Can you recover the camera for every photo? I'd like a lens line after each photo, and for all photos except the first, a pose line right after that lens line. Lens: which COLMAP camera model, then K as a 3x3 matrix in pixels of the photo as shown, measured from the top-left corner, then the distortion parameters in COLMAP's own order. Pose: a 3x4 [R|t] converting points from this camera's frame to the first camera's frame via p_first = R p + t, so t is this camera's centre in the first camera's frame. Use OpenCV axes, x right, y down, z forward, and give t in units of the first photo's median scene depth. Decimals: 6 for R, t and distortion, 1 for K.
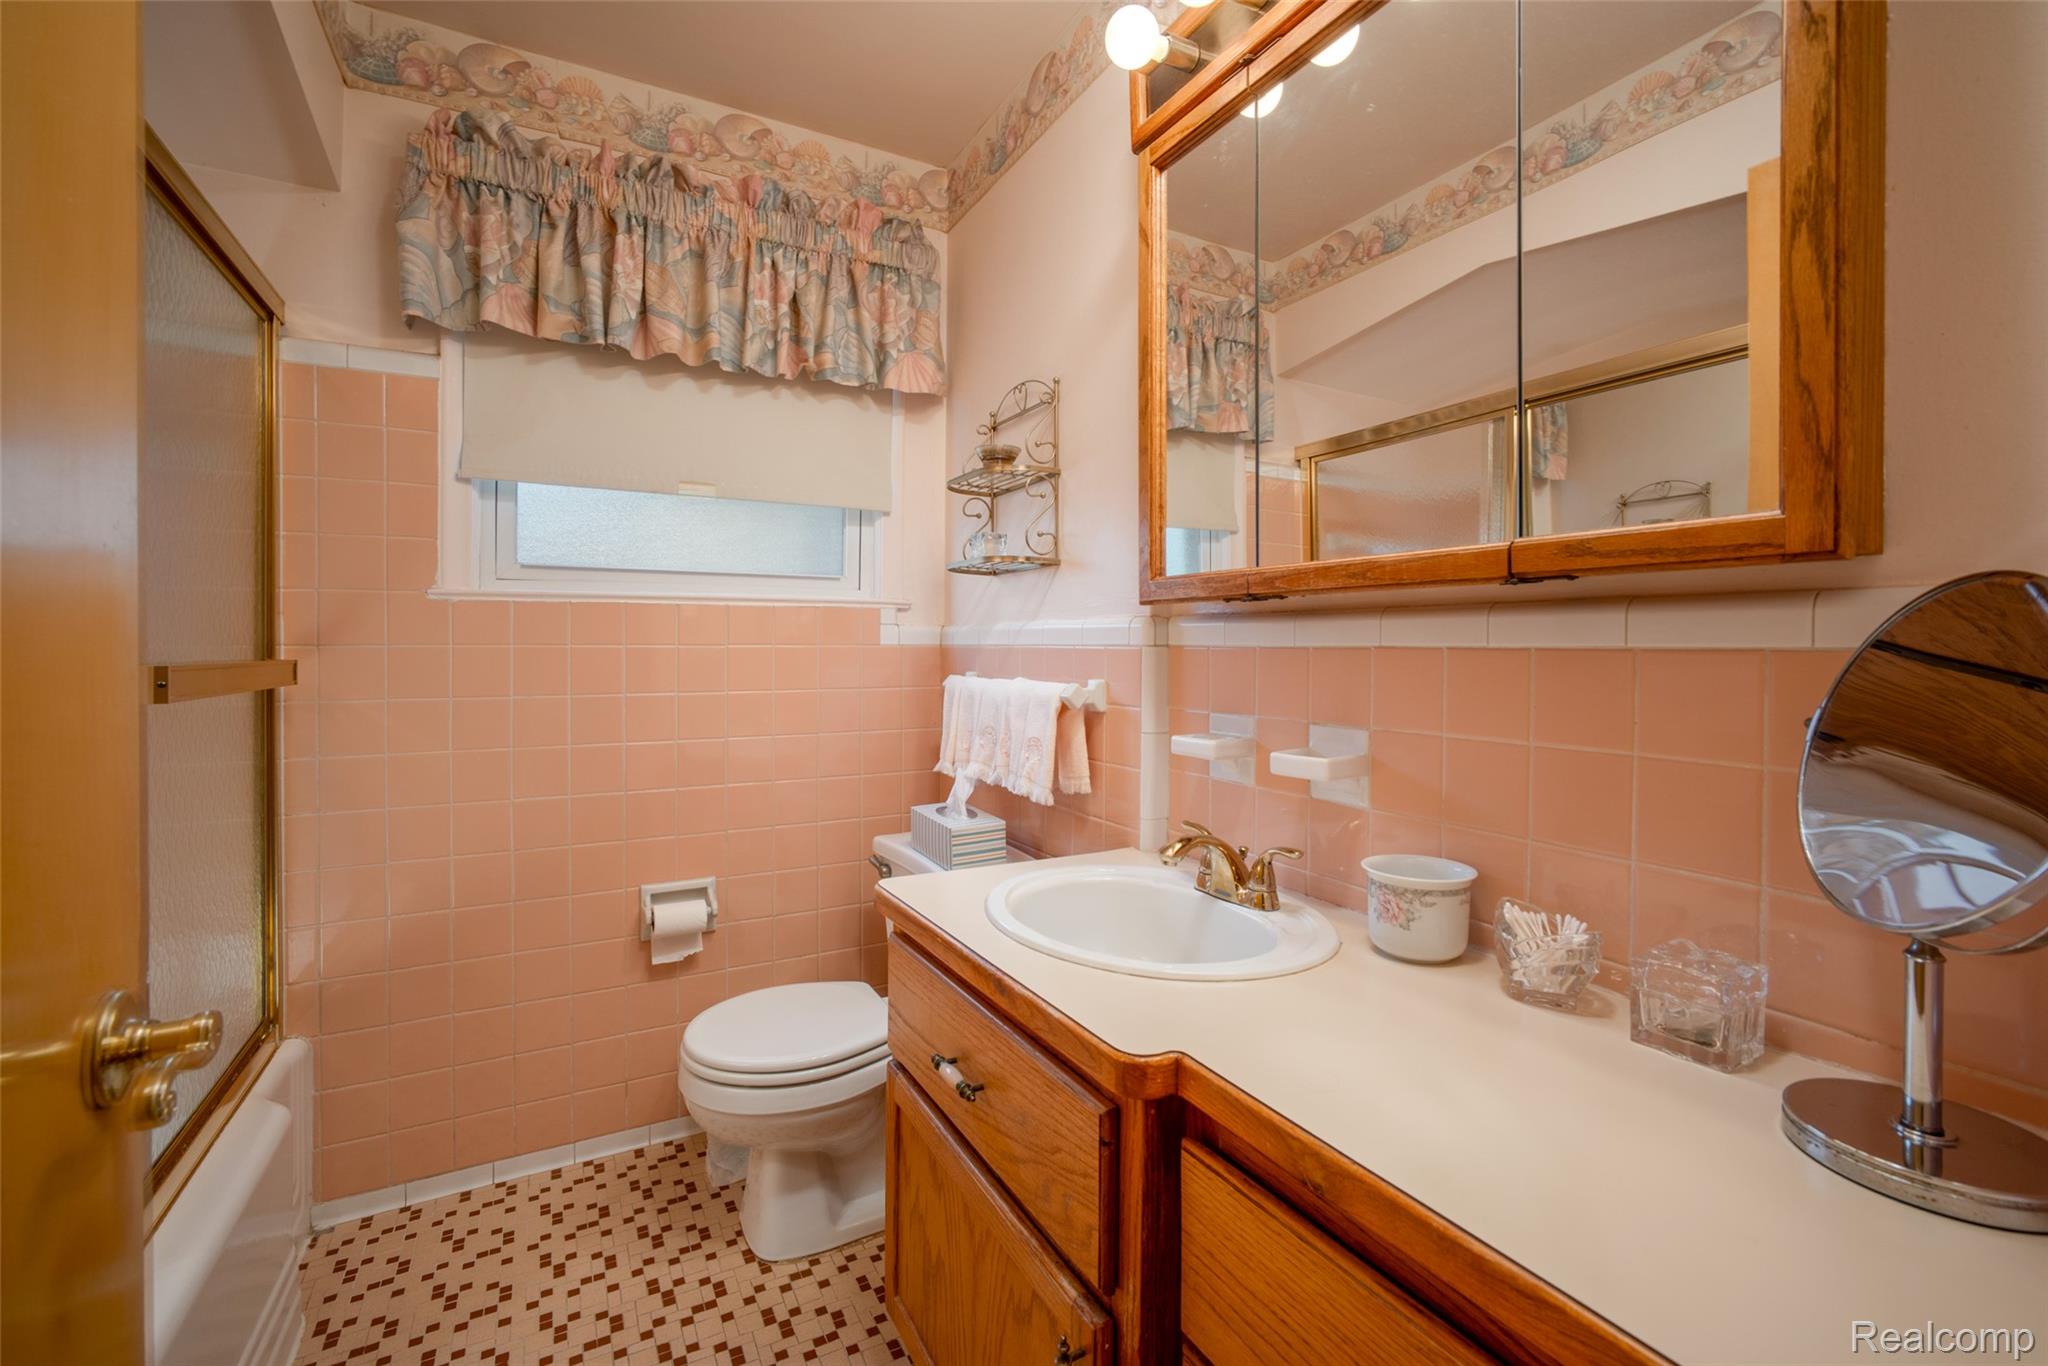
lens RADIAL K [[856.2, 0, 1023.7], [0, 856.2, 669.5], [0, 0, 1]] dist [0.001426, 0.000786]
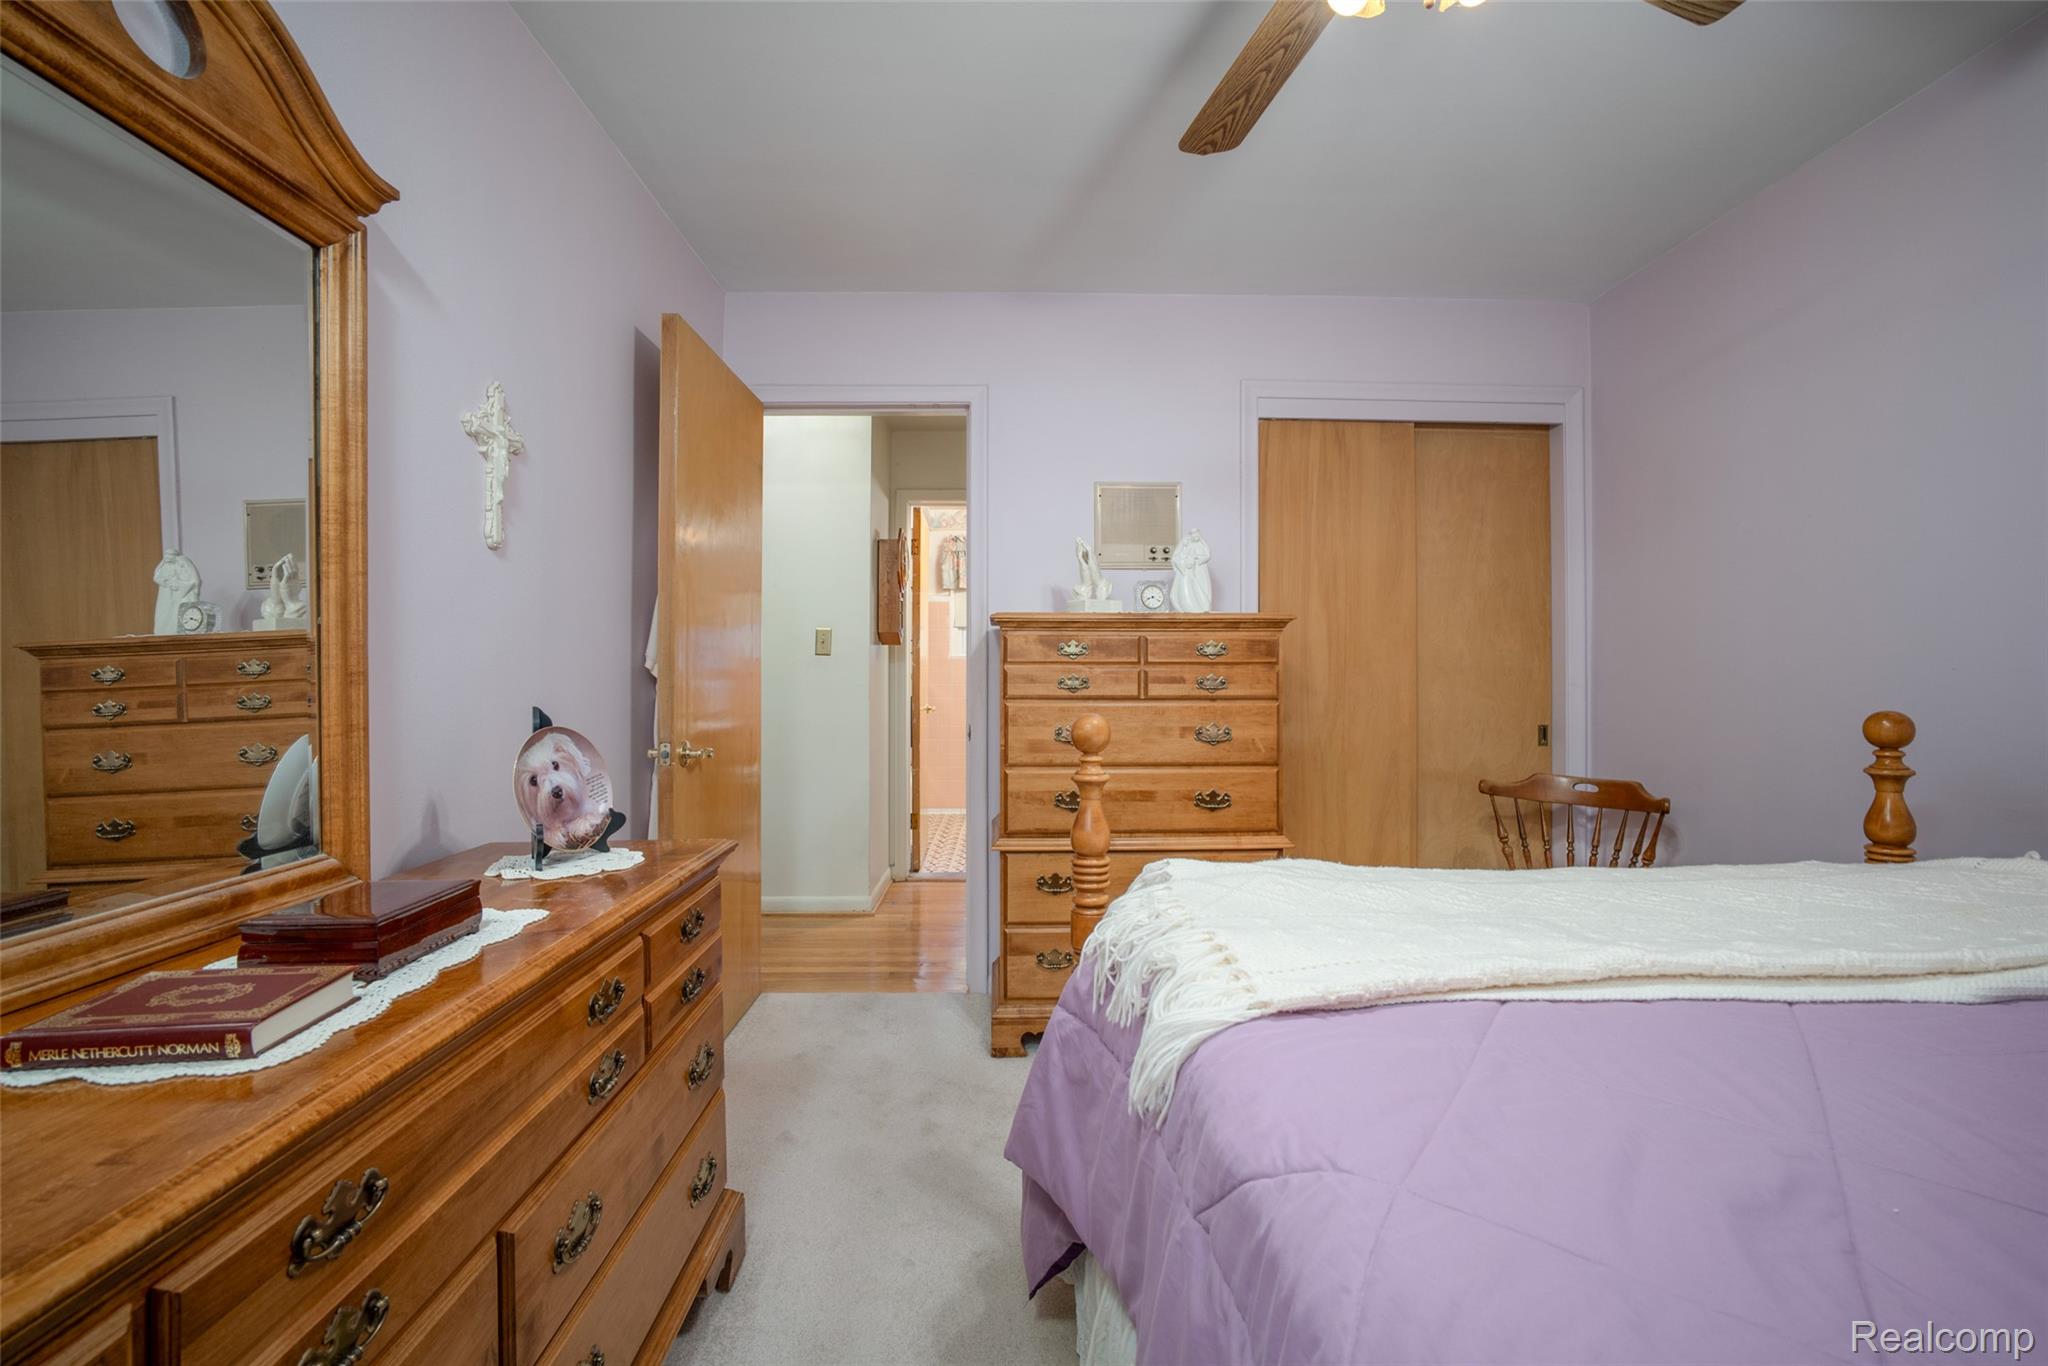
lens RADIAL K [[856.2, 0, 1021.5], [0, 856.2, 682.0], [0, 0, 1]] dist [0.001426, 0.000786]
pose [[0.890174, 0.004797, -0.455595, 1.463271], [-0.005875, 0.999982, -0.000951, 0.041594], [0.455583, 0.003523, 0.890187, -2.443182]]
